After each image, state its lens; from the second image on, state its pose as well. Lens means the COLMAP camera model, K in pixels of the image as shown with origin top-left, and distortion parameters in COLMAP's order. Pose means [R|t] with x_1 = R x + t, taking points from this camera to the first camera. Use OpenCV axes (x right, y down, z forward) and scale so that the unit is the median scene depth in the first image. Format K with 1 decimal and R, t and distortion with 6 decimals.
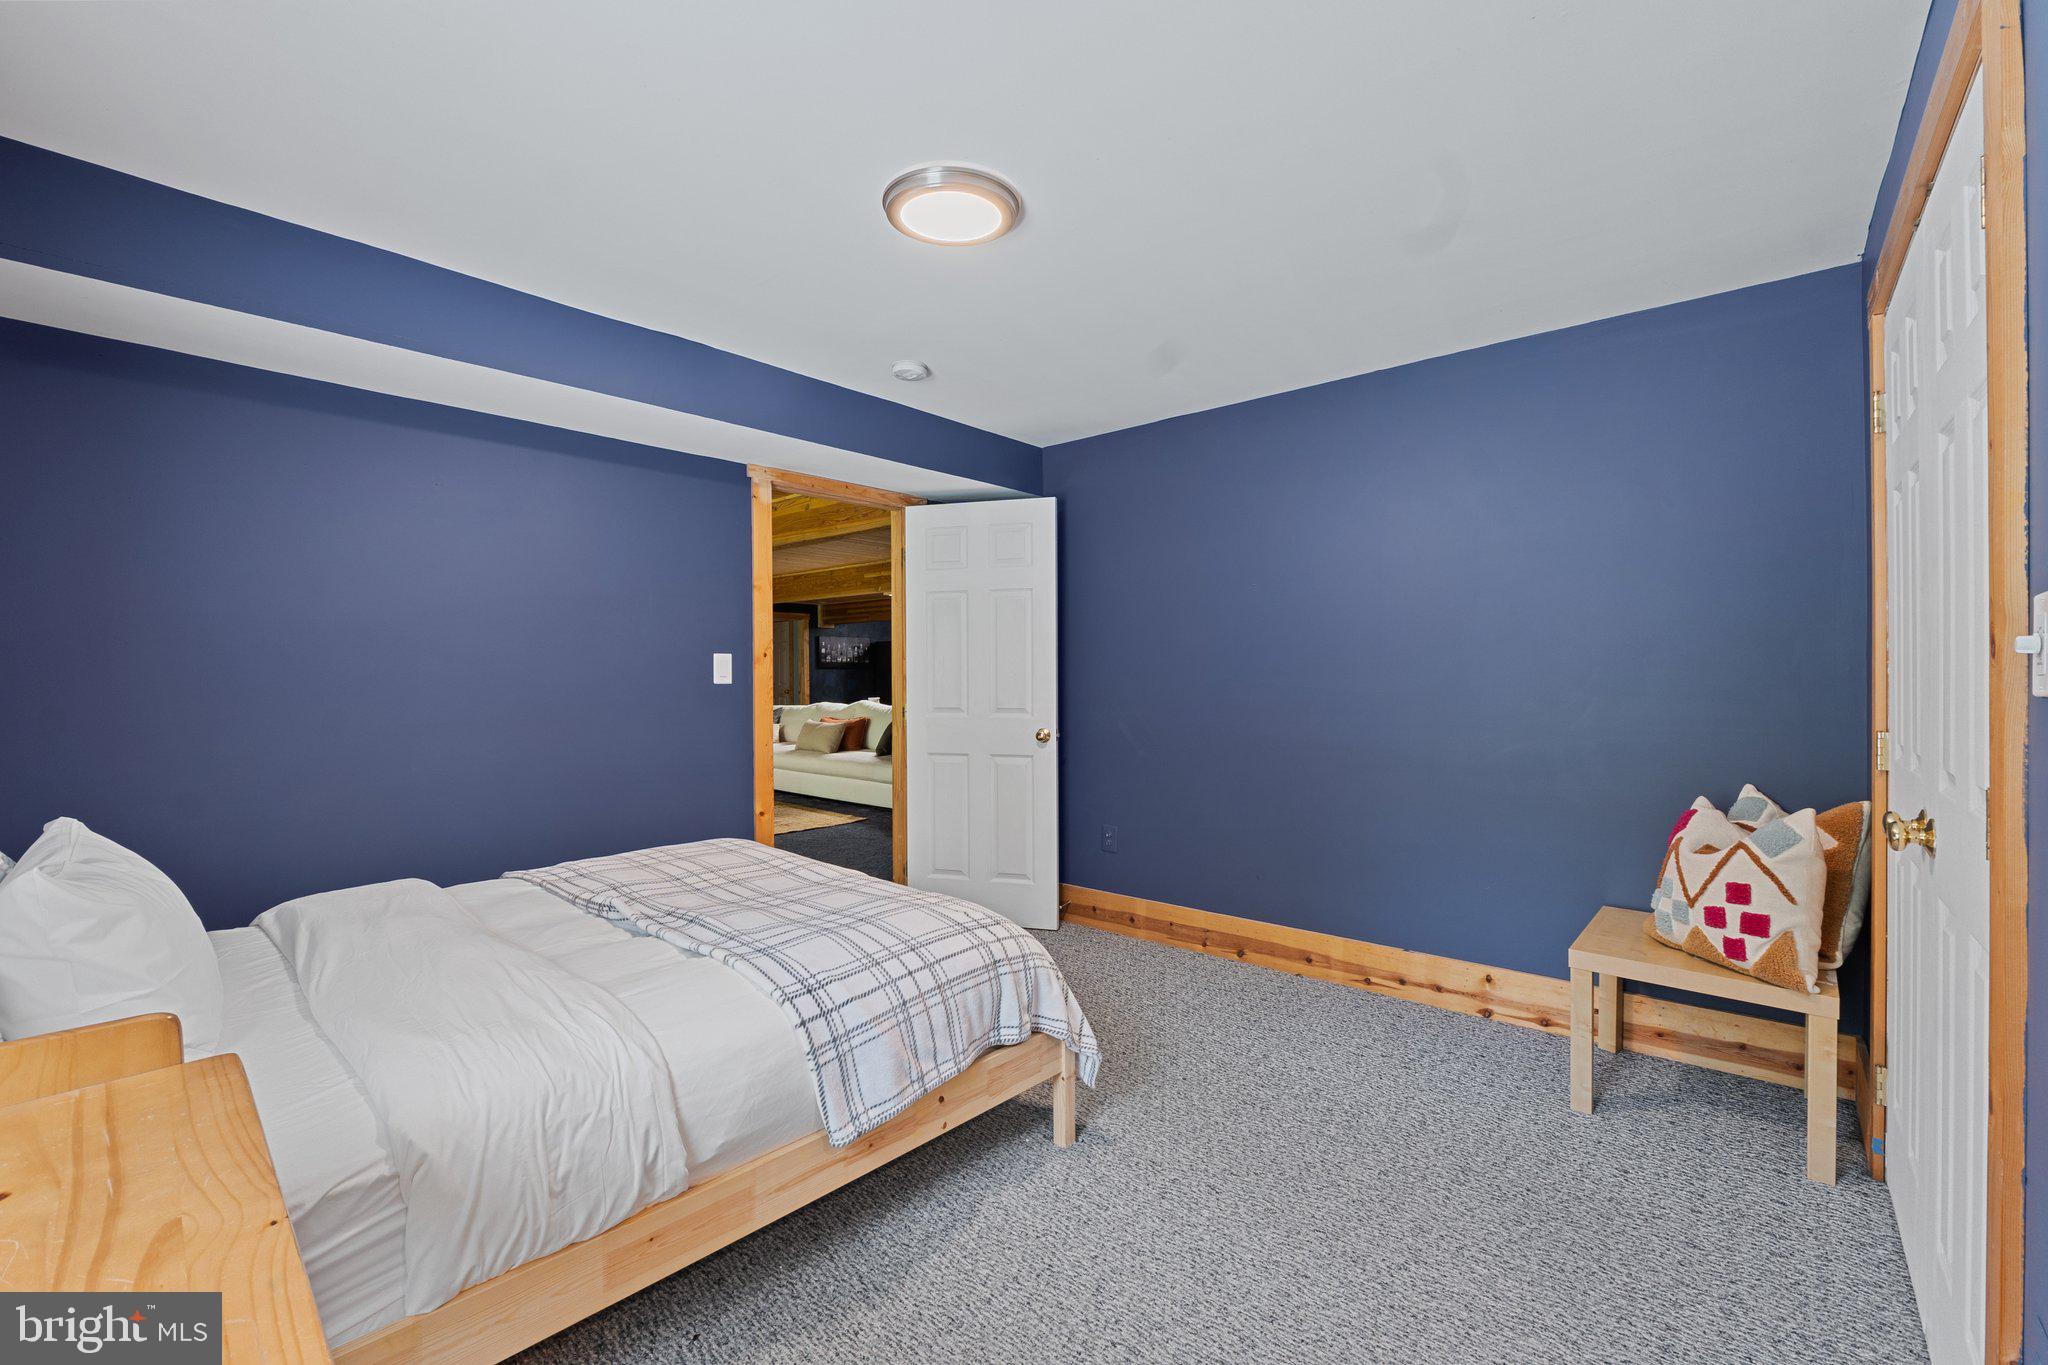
lens RADIAL K [[837.2, 0, 1022.0], [0, 837.2, 672.8], [0, 0, 1]] dist [-0.000203, -0.000003]
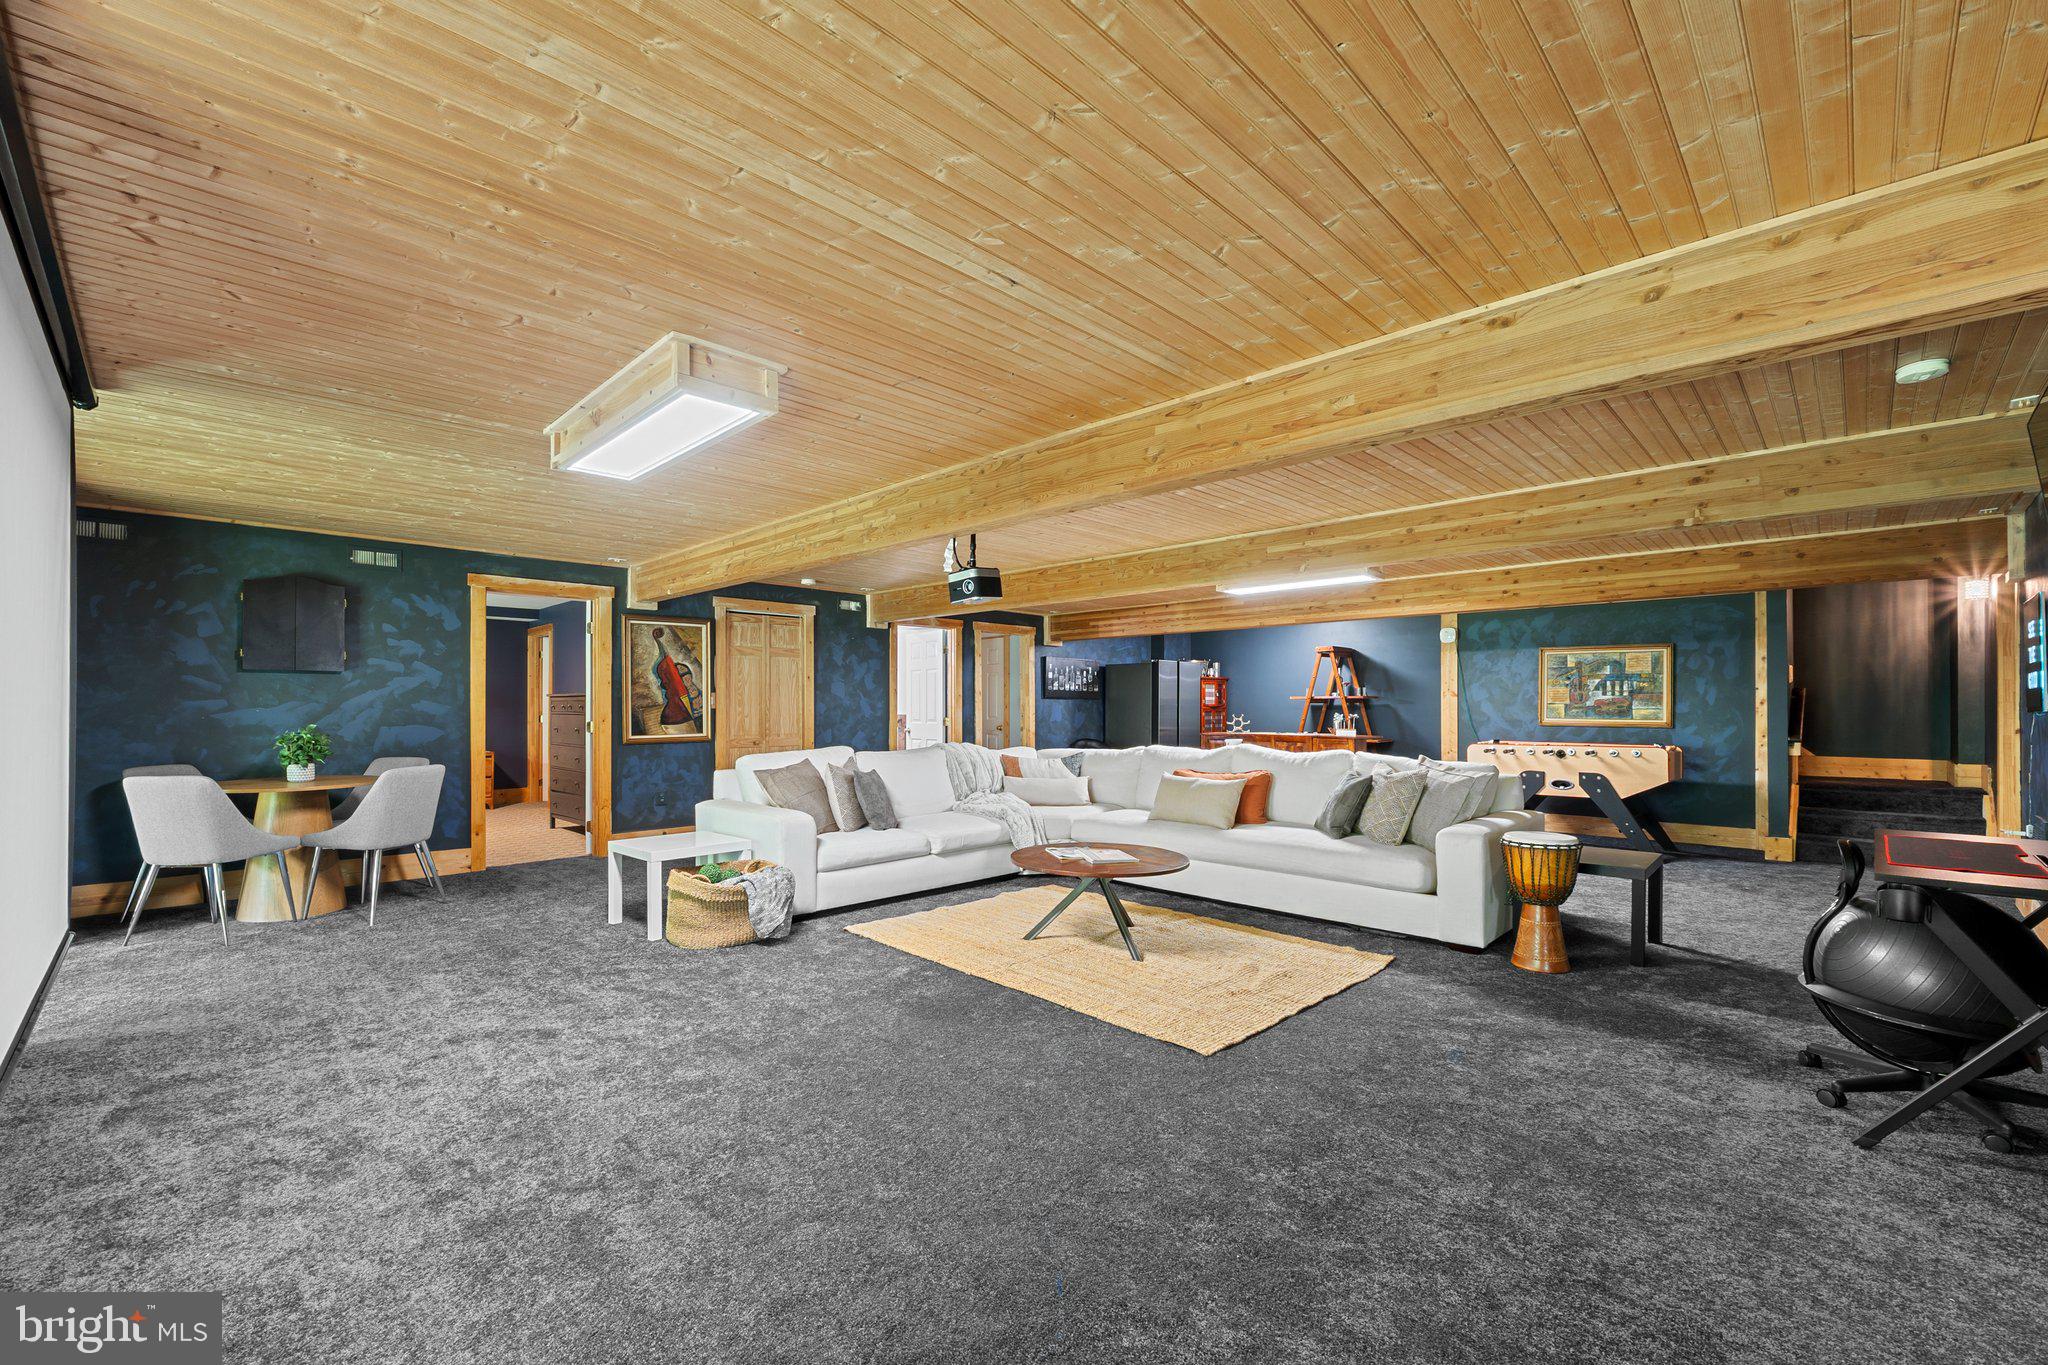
lens RADIAL K [[837.2, 0, 1024.9], [0, 837.2, 698.0], [0, 0, 1]] dist [-0.000203, -0.000003]
pose [[0.998448, 0.005461, -0.055429, -0.218783], [-0.006105, 0.999916, -0.011456, 0.003809], [0.055362, 0.011776, 0.998397, 0.229167]]
